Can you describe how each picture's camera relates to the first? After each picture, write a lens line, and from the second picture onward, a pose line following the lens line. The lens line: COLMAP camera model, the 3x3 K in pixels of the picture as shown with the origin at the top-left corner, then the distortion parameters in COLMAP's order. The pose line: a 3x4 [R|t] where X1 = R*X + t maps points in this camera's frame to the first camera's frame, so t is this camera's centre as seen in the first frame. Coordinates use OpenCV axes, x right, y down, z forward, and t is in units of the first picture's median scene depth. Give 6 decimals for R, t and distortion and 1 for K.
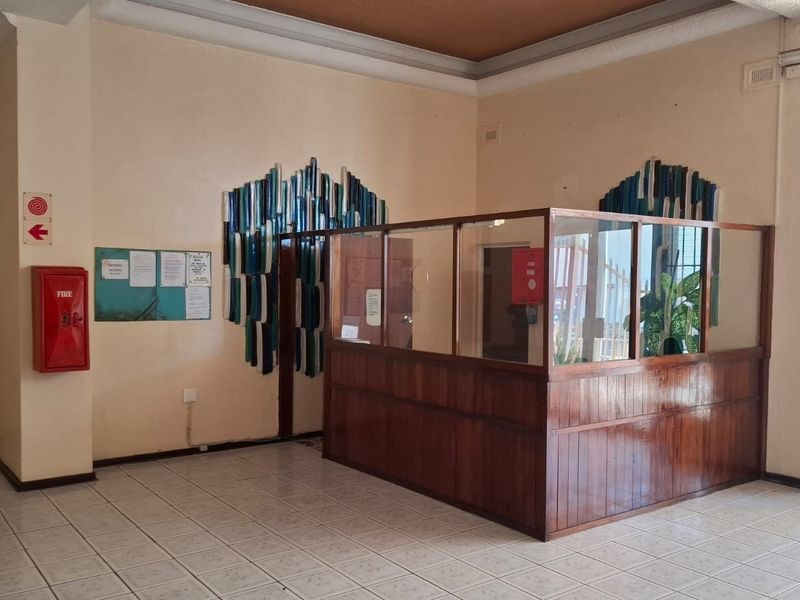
lens RADIAL K [[728.5, 0, 400.0], [0, 728.5, 302.6], [0, 0, 1]] dist [0.145852, -0.224271]
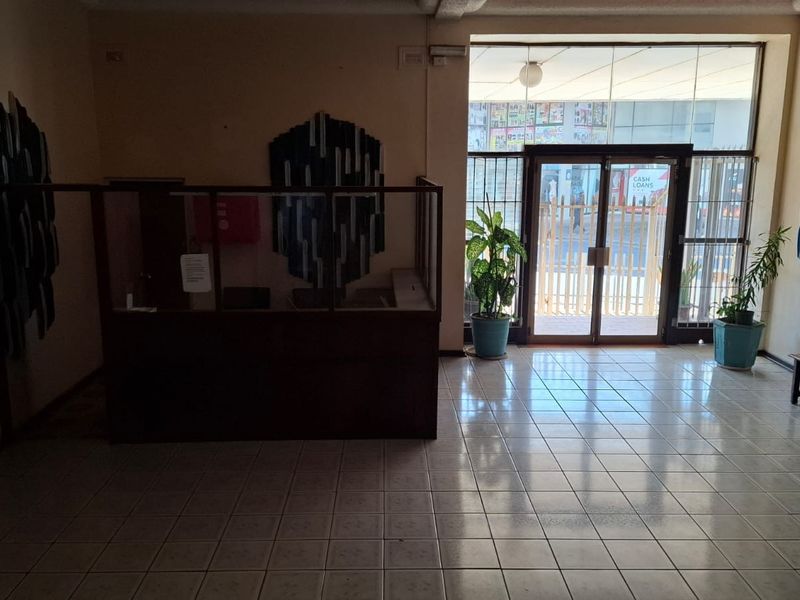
lens RADIAL K [[728.5, 0, 400.0], [0, 728.5, 302.6], [0, 0, 1]] dist [0.145852, -0.224271]
pose [[0.591396, -0.168905, 0.788493, -0.567669], [0.036030, 0.982375, 0.183413, -0.109574], [-0.805576, -0.080060, 0.587059, 0.197582]]
